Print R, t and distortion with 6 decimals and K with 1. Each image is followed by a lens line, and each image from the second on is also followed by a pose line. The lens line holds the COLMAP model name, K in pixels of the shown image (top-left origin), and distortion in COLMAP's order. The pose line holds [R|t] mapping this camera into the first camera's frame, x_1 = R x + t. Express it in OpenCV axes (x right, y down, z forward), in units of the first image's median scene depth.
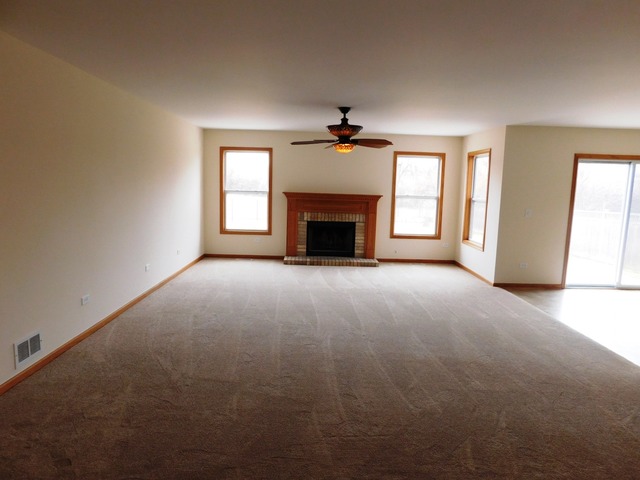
lens RADIAL K [[425.7, 0, 323.6], [0, 425.7, 239.7], [0, 0, 1]] dist [-0.031081, 0.037640]
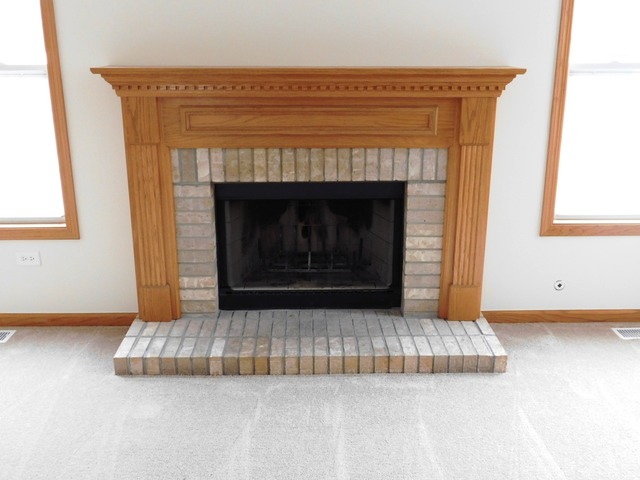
lens RADIAL K [[694.9, 0, 318.3], [0, 694.9, 237.5], [0, 0, 1]] dist [-0.002222, 0.000000]
pose [[0.999330, -0.026489, -0.025250, 0.033061], [0.030723, 0.982148, 0.185585, -0.086074], [0.019883, -0.186236, 0.982304, 0.595208]]
